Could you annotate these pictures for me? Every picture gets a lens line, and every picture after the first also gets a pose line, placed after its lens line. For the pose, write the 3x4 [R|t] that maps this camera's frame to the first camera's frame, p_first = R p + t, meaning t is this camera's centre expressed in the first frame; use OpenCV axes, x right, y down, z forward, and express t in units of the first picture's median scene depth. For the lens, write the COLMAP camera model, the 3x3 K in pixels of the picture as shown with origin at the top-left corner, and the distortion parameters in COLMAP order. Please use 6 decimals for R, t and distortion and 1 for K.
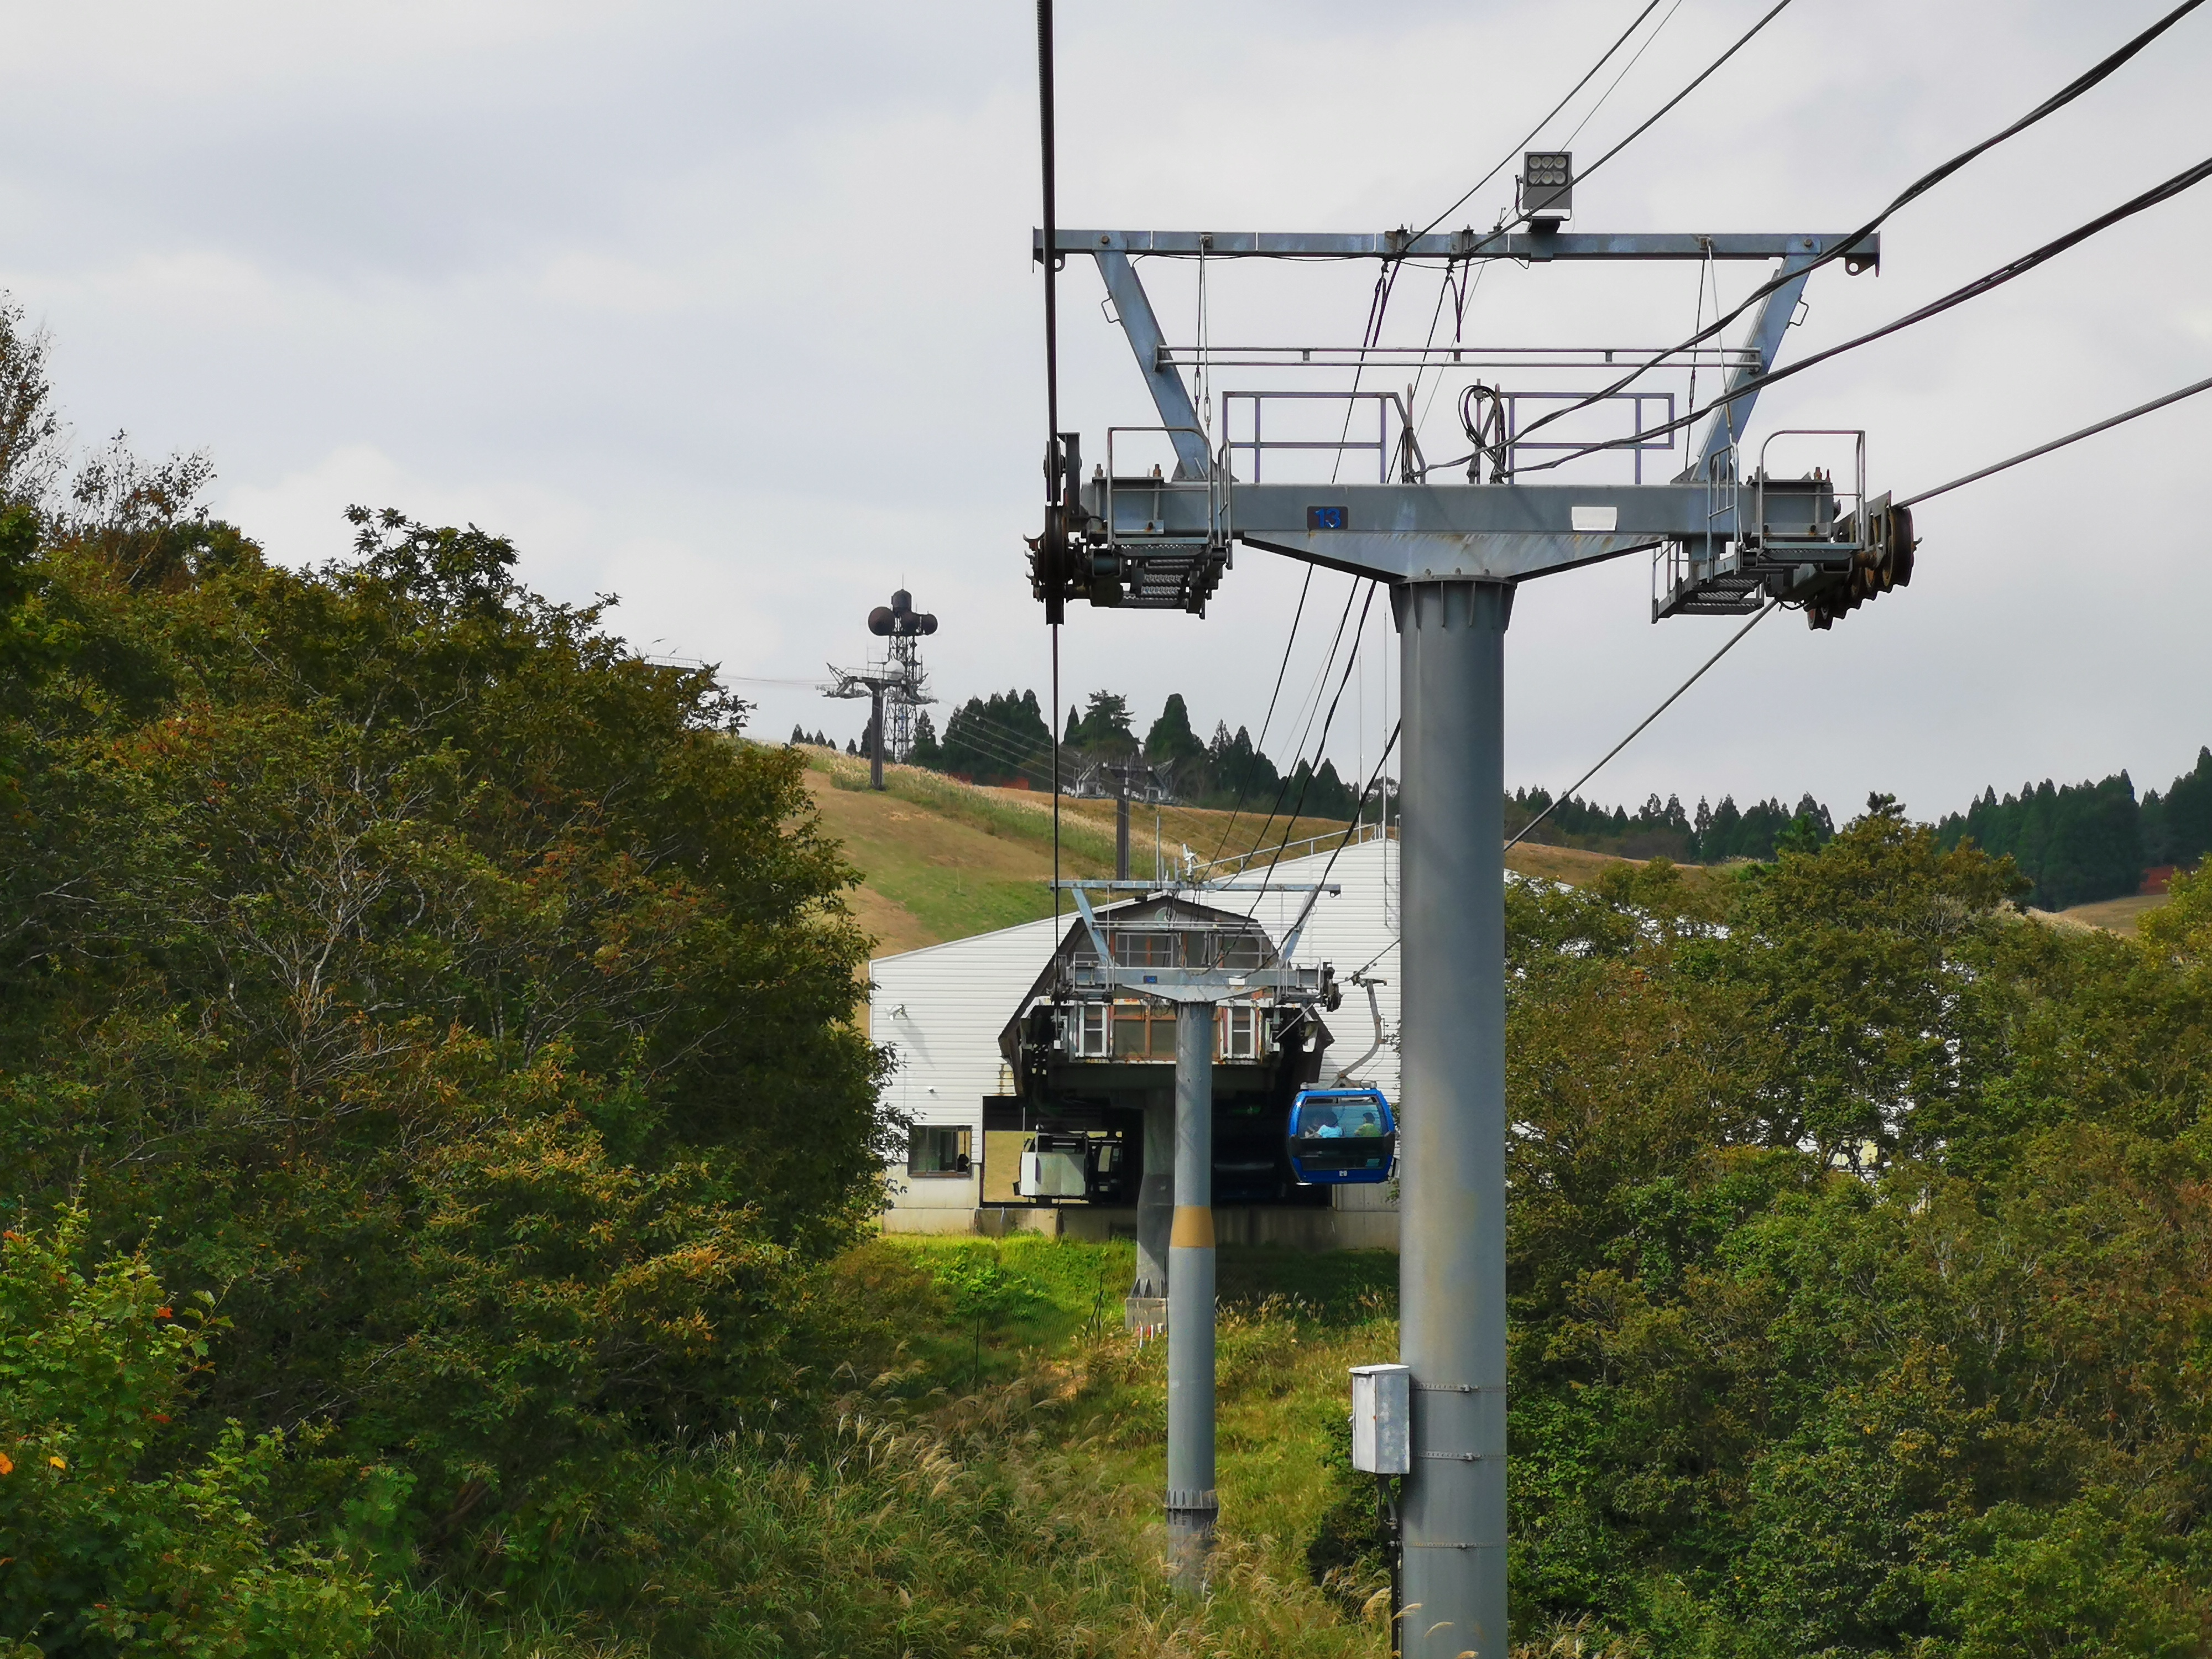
lens RADIAL K [[5098.1, 0, 1106.1], [0, 5098.1, 732.8], [0, 0, 1]] dist [0.283415, 0.000000]
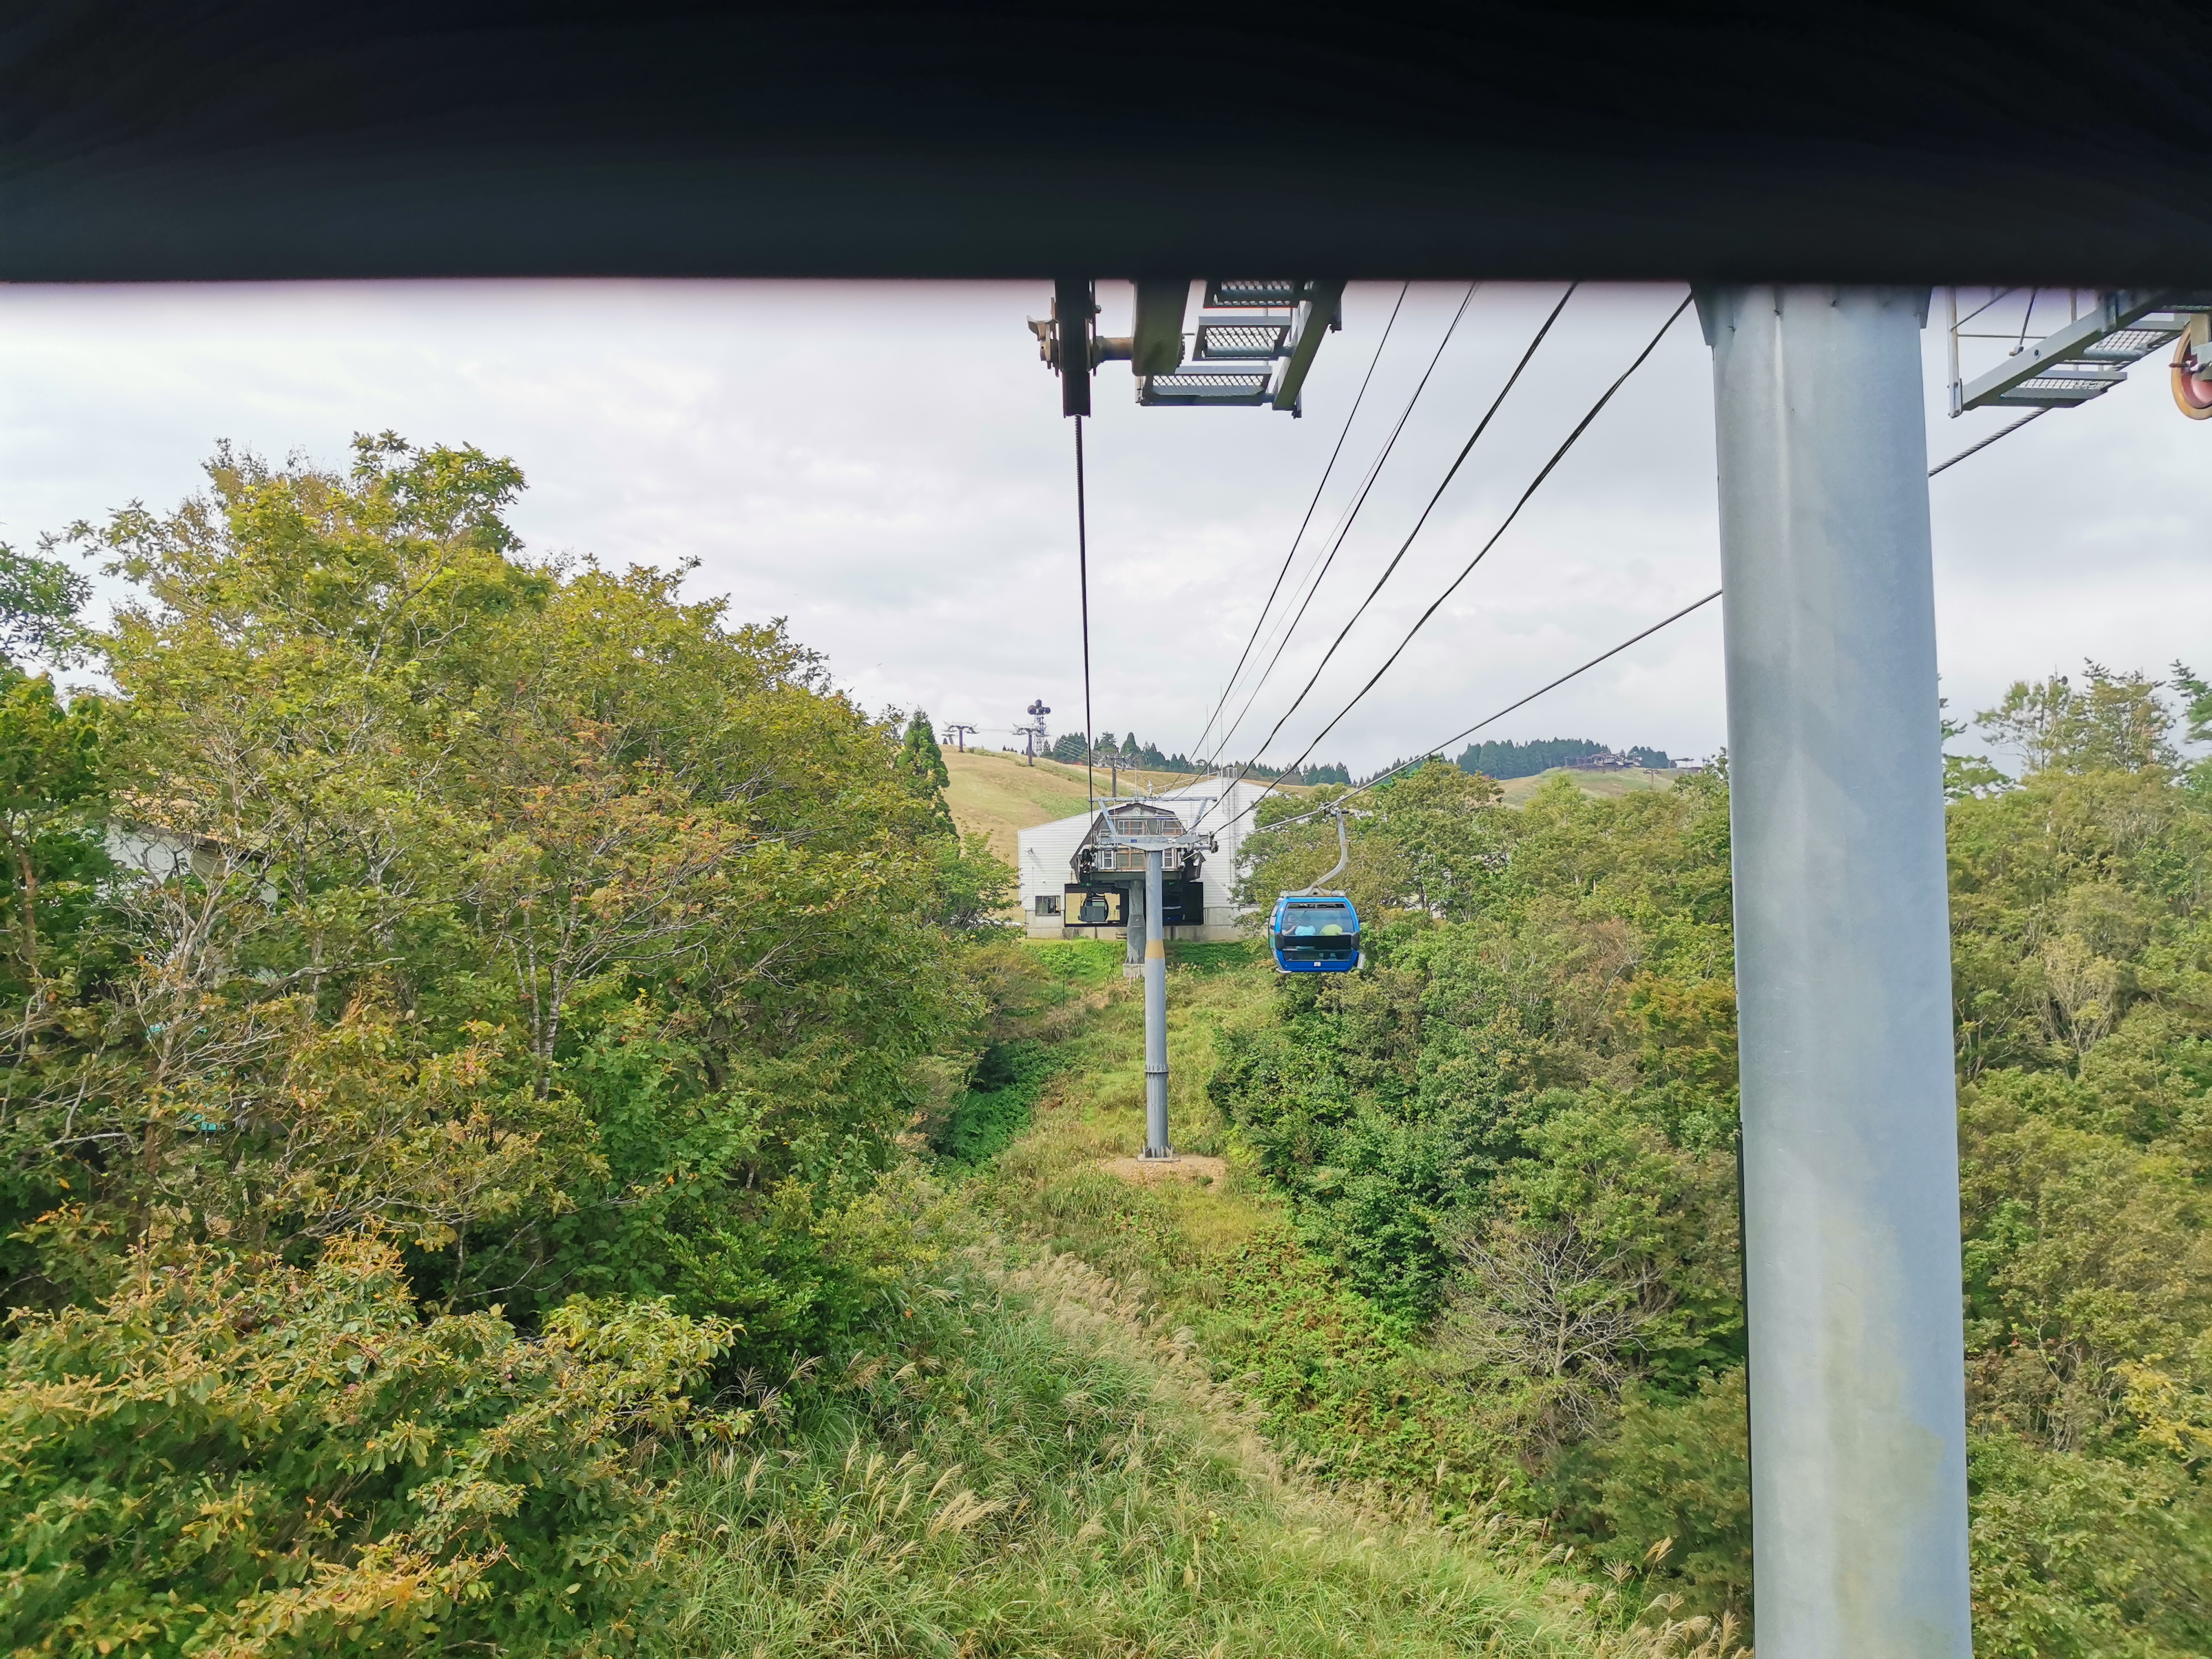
lens RADIAL K [[1614.4, 0, 1103.3], [0, 1614.4, 828.3], [0, 0, 1]] dist [-0.000729, -0.023335]
pose [[0.999804, -0.019507, -0.003374, -0.006129], [0.019649, 0.998593, 0.049249, 0.018030], [0.002408, -0.049306, 0.998781, 0.692448]]
